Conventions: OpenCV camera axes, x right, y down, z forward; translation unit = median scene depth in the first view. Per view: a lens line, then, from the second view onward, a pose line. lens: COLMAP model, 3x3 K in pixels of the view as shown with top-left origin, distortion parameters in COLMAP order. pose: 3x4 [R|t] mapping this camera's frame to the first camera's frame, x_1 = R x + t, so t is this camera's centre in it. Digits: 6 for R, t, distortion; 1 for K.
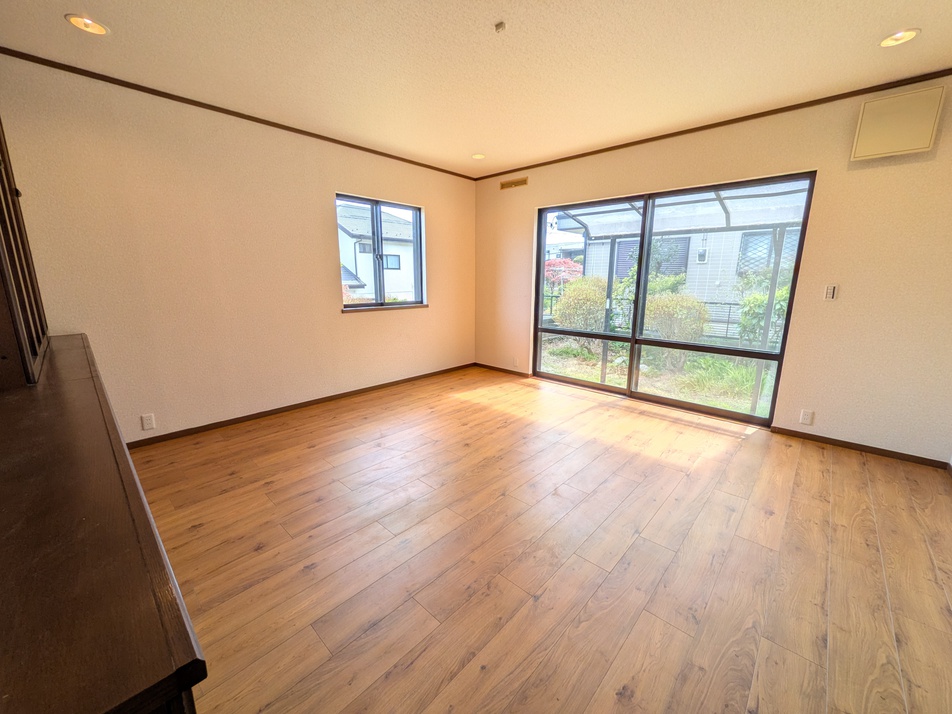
lens RADIAL K [[377.5, 0, 475.9], [0, 377.5, 355.5], [0, 0, 1]] dist [-0.002352, 0.000201]
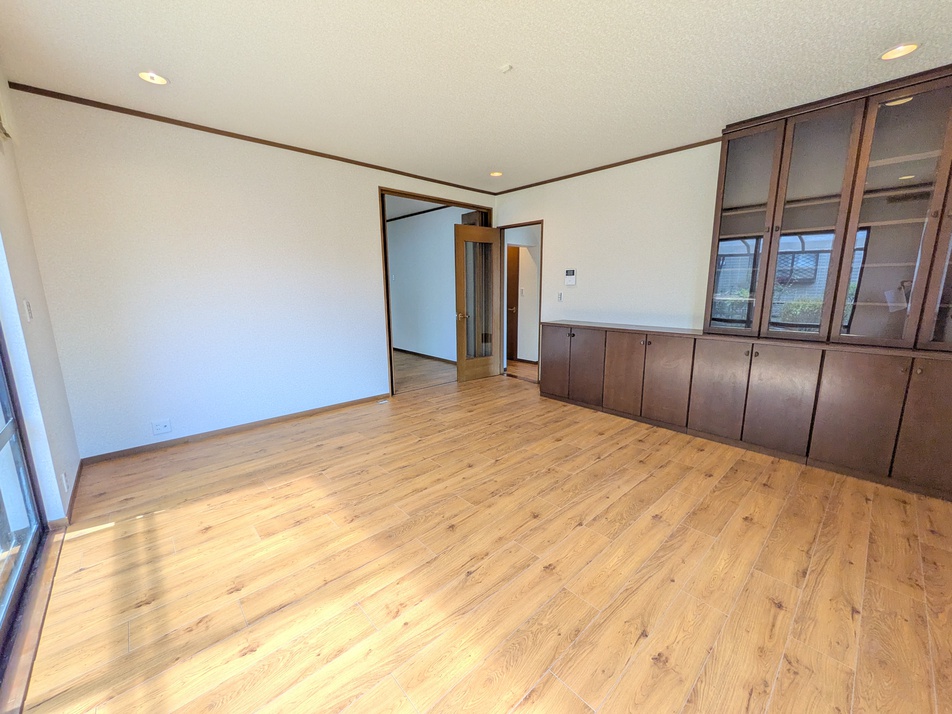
lens RADIAL K [[377.5, 0, 475.6], [0, 377.5, 355.8], [0, 0, 1]] dist [-0.002352, 0.000201]
pose [[-0.997011, -0.014024, 0.075979, 0.037259], [0.015880, 0.925200, 0.379147, -0.303410], [-0.075612, 0.379220, -0.922212, 1.429737]]
